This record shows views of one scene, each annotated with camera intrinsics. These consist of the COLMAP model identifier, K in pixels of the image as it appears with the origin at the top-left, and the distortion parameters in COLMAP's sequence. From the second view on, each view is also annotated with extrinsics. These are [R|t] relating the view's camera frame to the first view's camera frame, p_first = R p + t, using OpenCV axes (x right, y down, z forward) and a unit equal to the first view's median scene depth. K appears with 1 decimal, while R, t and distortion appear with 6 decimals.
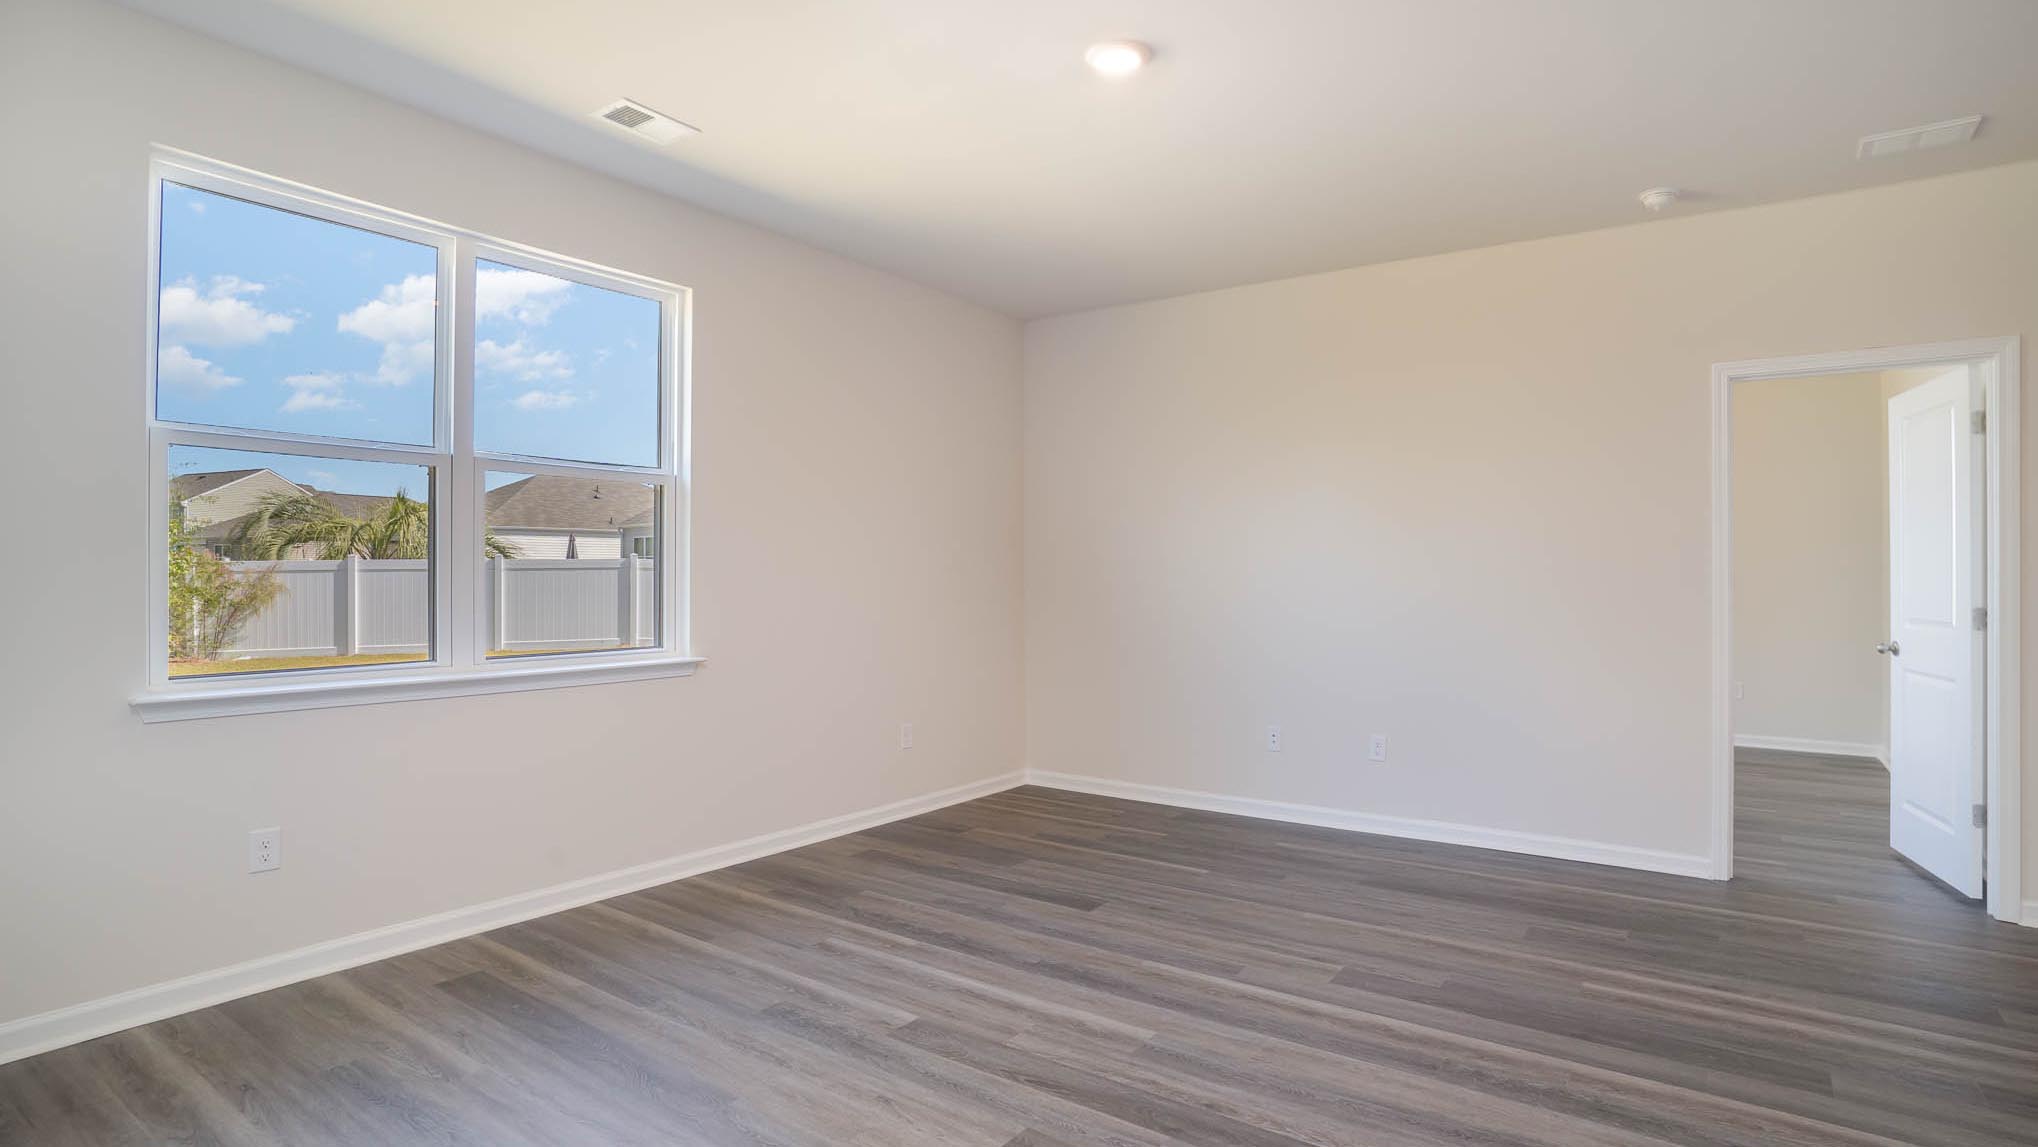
lens RADIAL K [[1017.2, 0, 1021.5], [0, 1017.2, 566.7], [0, 0, 1]] dist [-0.076313, 0.034320]
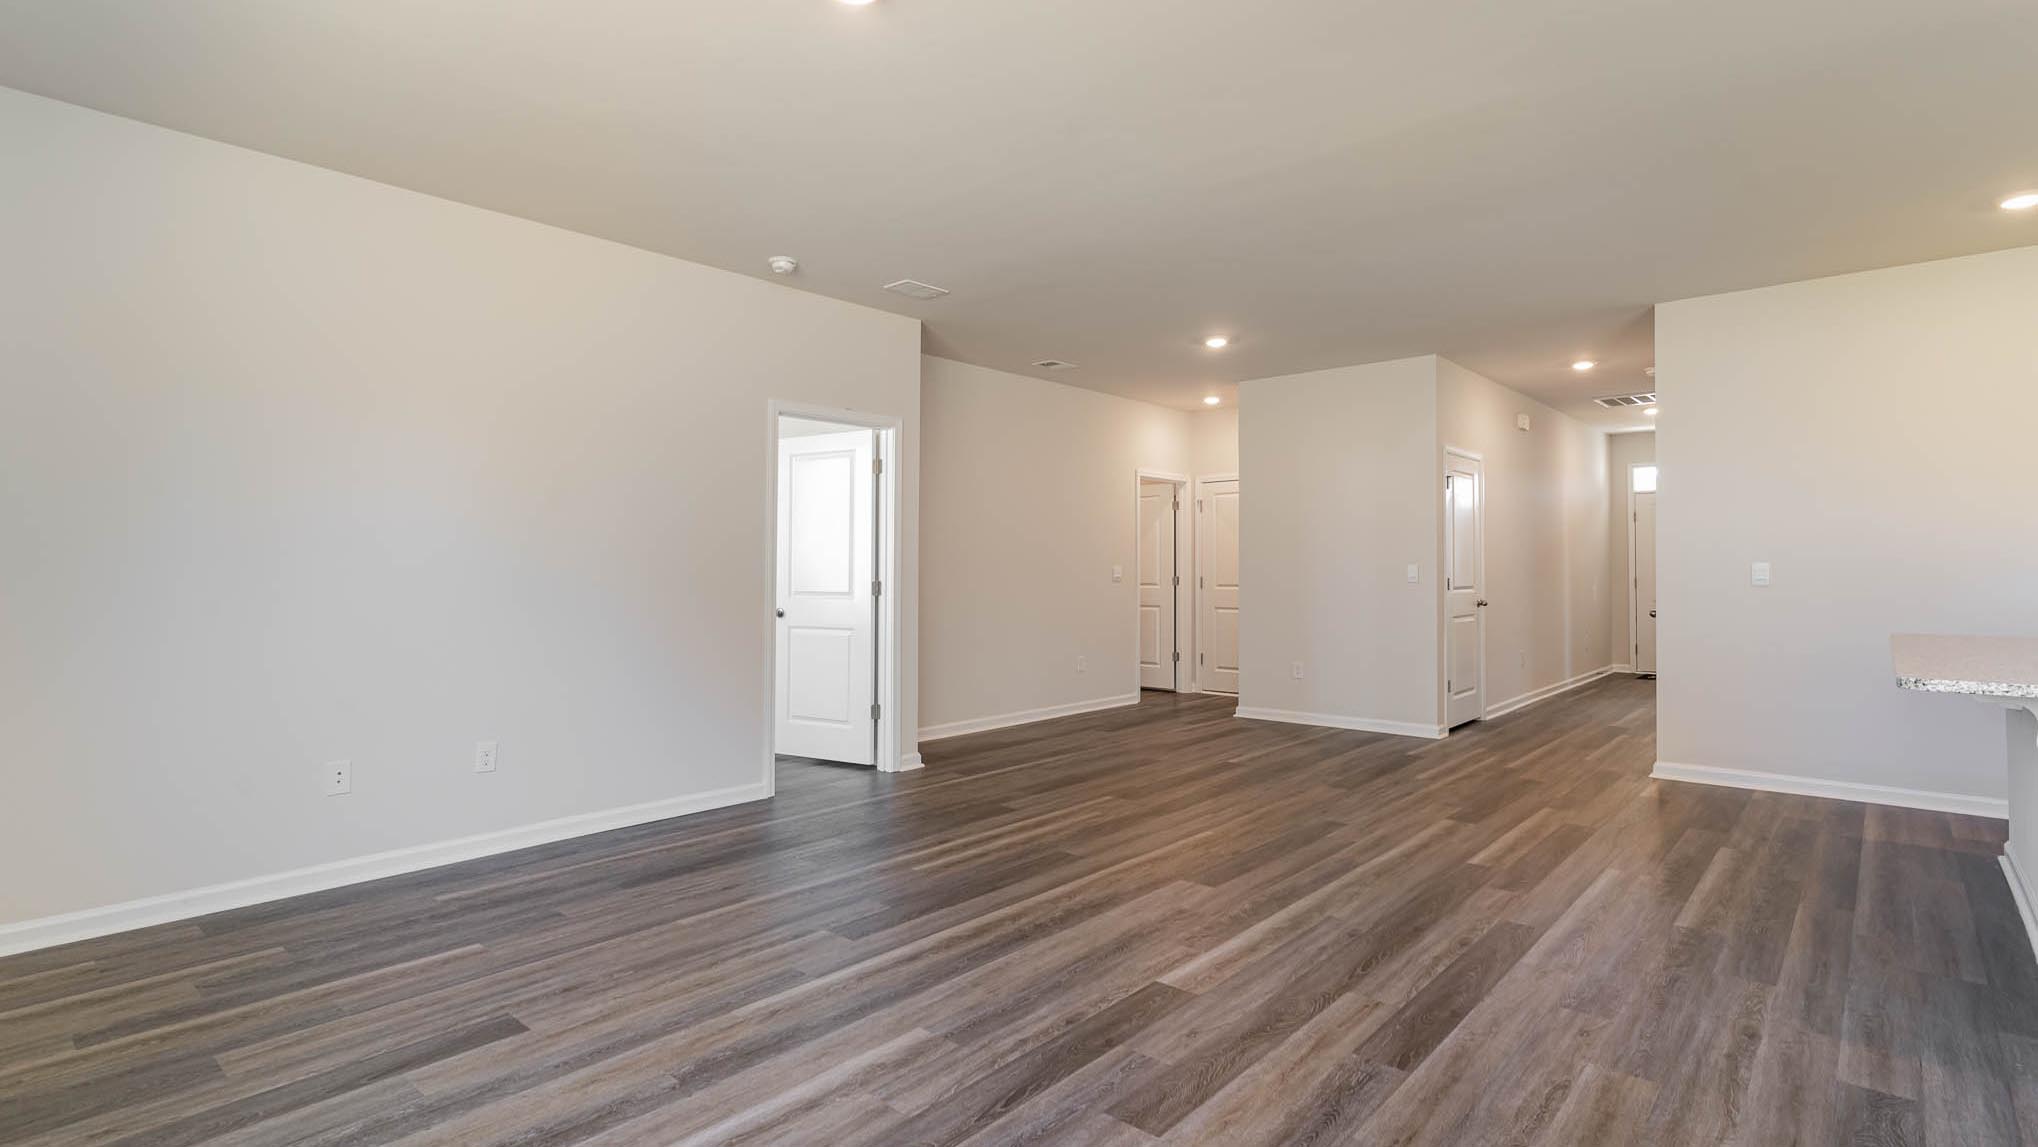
lens RADIAL K [[970.3, 0, 1014.6], [0, 970.3, 540.2], [0, 0, 1]] dist [-0.001635, -0.000058]
pose [[0.122029, 0.024662, 0.992220, -0.621638], [-0.003322, 0.999696, -0.024440, 0.012771], [-0.992521, -0.000314, 0.122074, 0.619624]]
